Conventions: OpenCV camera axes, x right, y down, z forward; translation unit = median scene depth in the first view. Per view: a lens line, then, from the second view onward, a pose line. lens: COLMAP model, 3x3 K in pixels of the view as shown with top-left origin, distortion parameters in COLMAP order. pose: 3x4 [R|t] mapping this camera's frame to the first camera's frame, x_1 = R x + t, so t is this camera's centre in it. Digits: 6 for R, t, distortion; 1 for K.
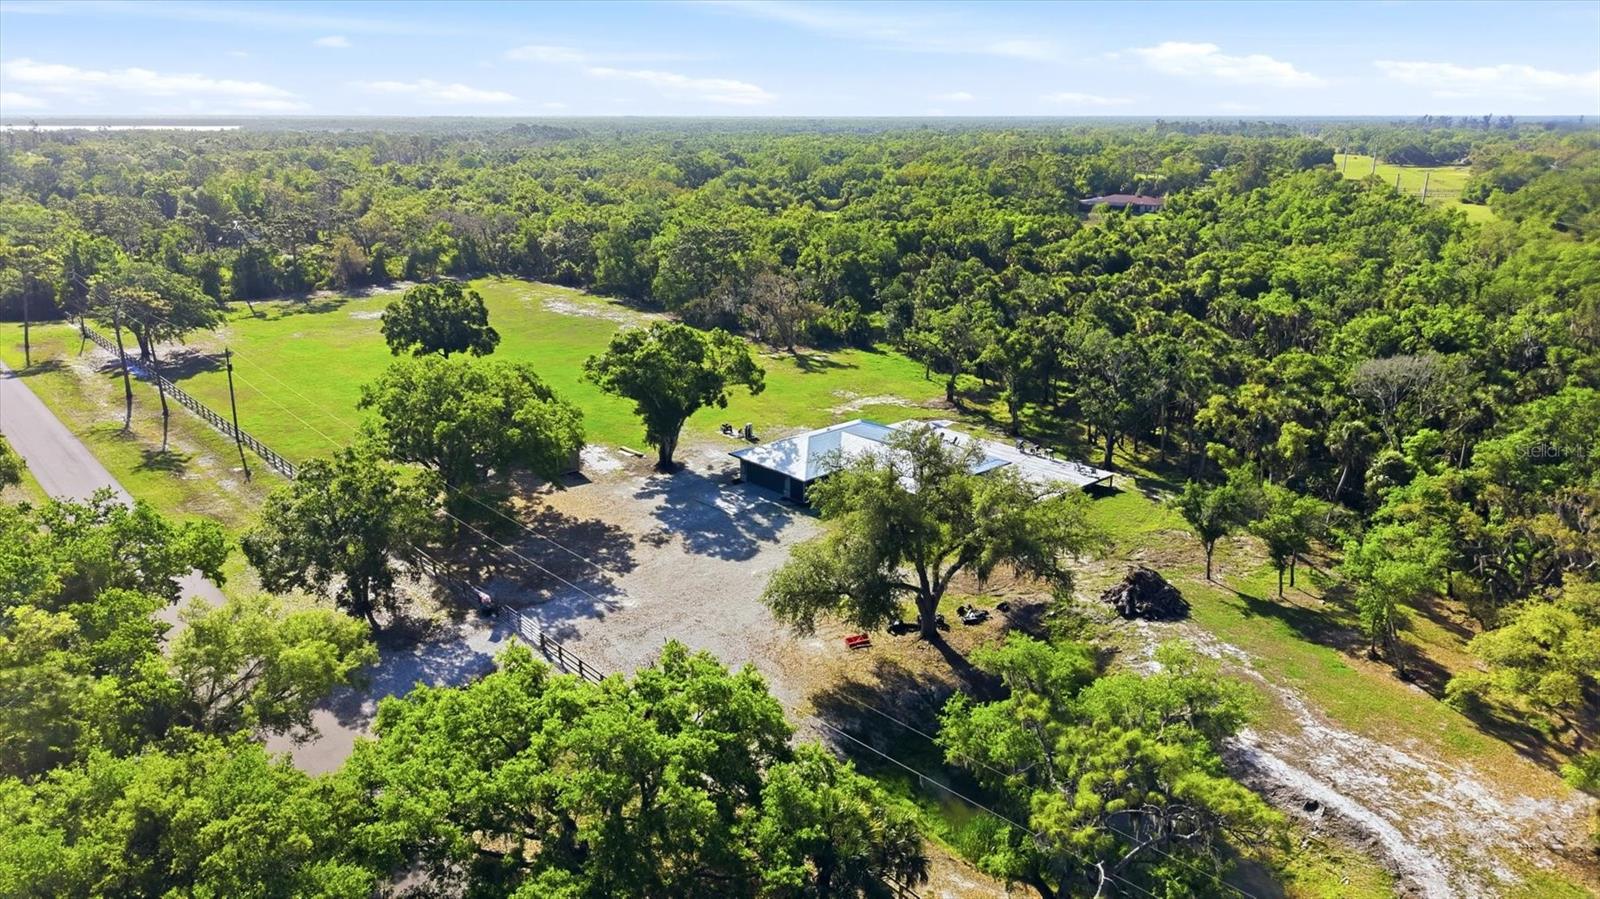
lens RADIAL K [[1047.9, 0, 804.5], [0, 1047.9, 442.7], [0, 0, 1]] dist [0.061659, -0.080438]
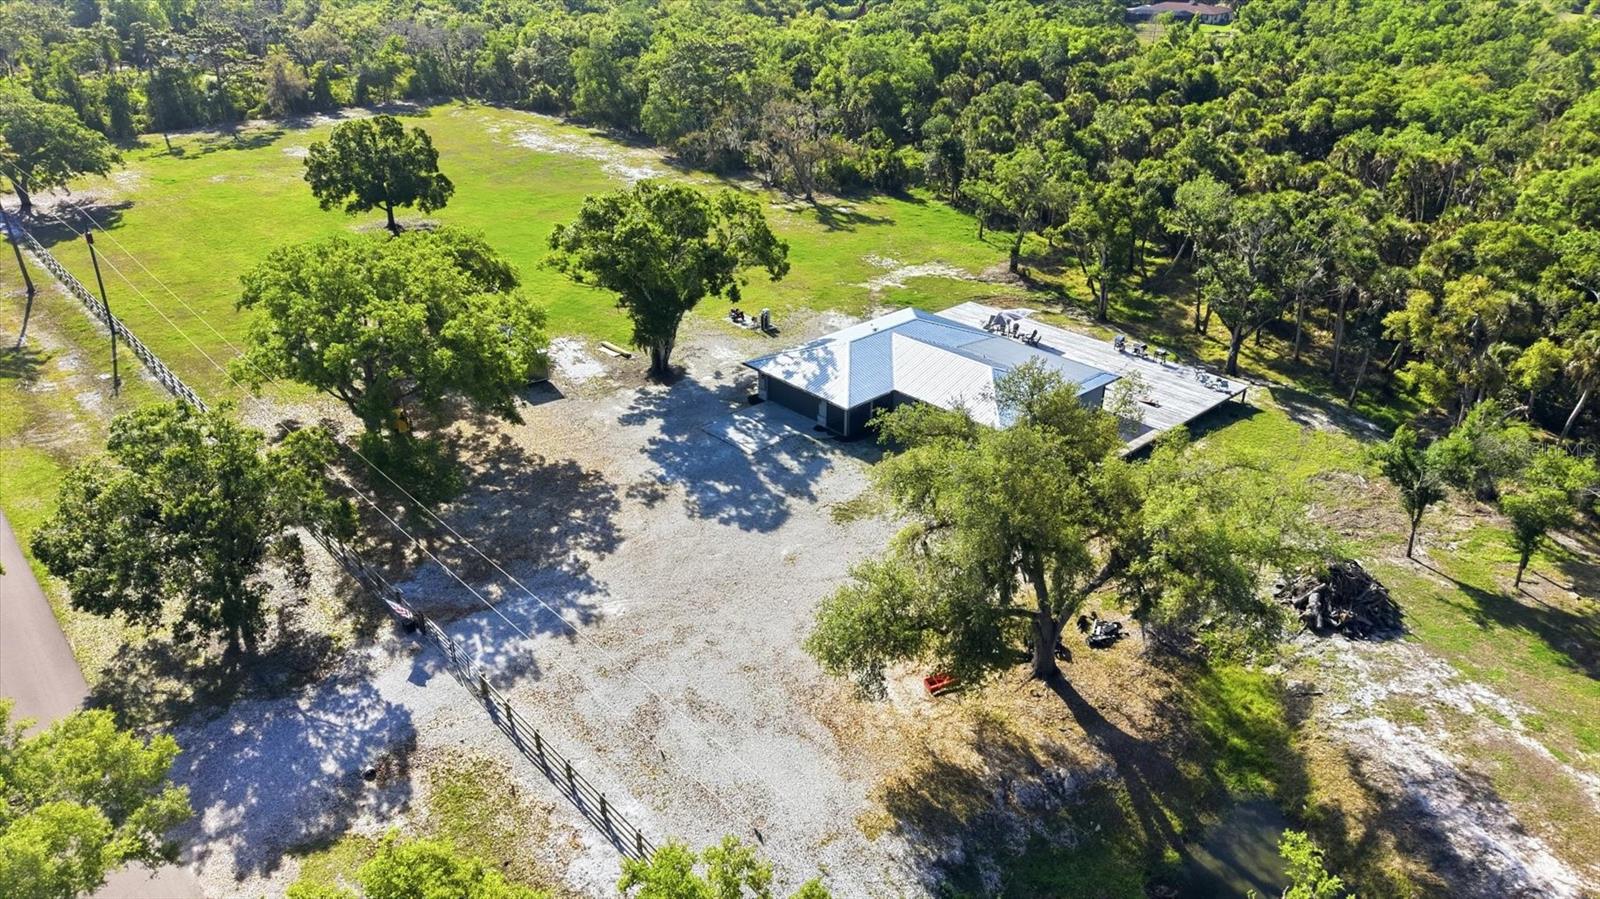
lens RADIAL K [[1072.8, 0, 813.5], [0, 1072.8, 449.2], [0, 0, 1]] dist [0.008908, 0.004745]
pose [[0.999985, -0.001745, 0.005097, -0.019738], [0.000893, 0.986674, 0.162709, -0.040621], [-0.005313, -0.162702, 0.986661, 0.175290]]
